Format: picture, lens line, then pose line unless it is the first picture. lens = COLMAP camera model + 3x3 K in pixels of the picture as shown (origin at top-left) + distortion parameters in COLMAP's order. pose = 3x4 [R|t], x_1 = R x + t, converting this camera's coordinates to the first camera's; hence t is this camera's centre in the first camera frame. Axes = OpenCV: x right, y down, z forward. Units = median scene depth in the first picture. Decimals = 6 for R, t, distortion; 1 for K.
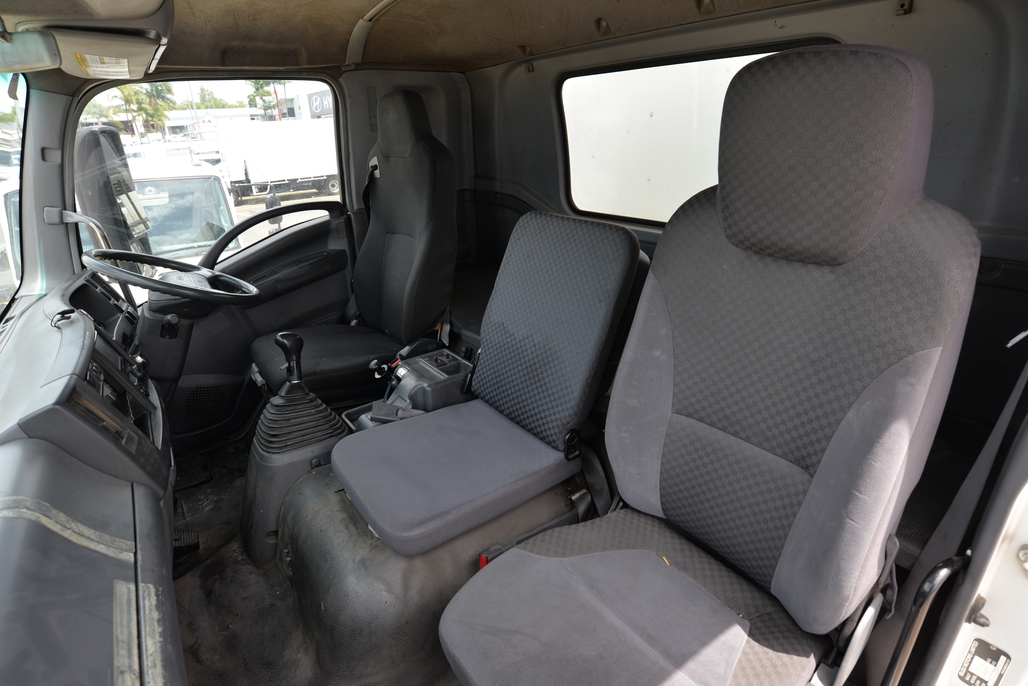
lens RADIAL K [[522.5, 0, 516.5], [0, 522.5, 339.4], [0, 0, 1]] dist [-0.071684, 0.021499]
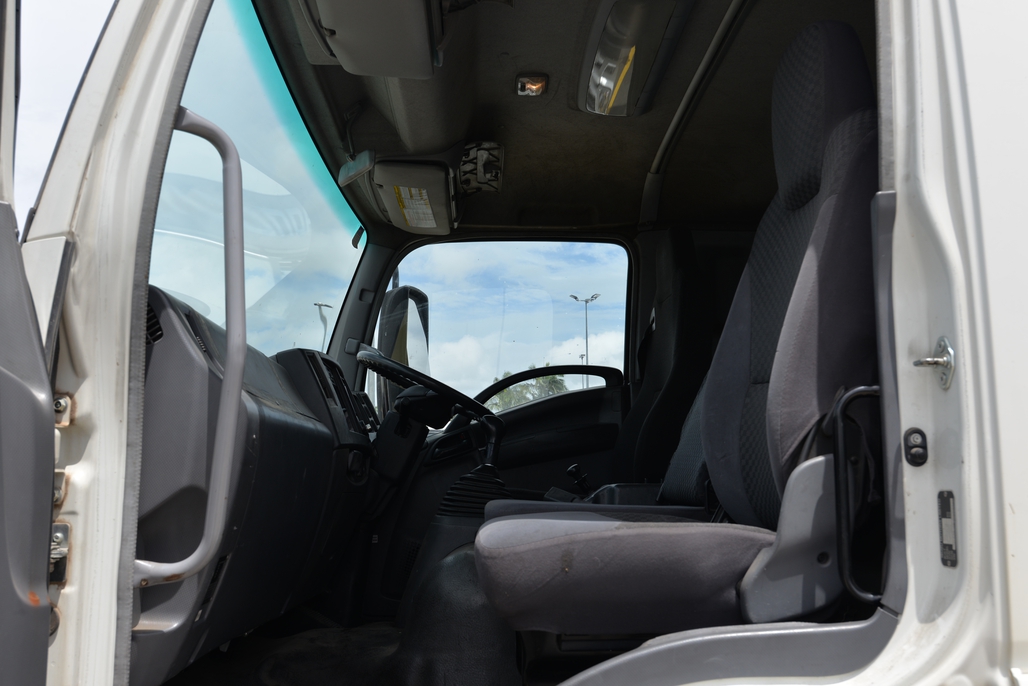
lens RADIAL K [[970.2, 0, 514.0], [0, 970.2, 343.0], [0, 0, 1]] dist [-0.056761, 0.017870]
pose [[0.819294, -0.054654, -0.570763, 0.570518], [-0.242098, 0.869385, -0.430765, 0.565857], [0.519756, 0.491103, 0.699050, -0.308953]]
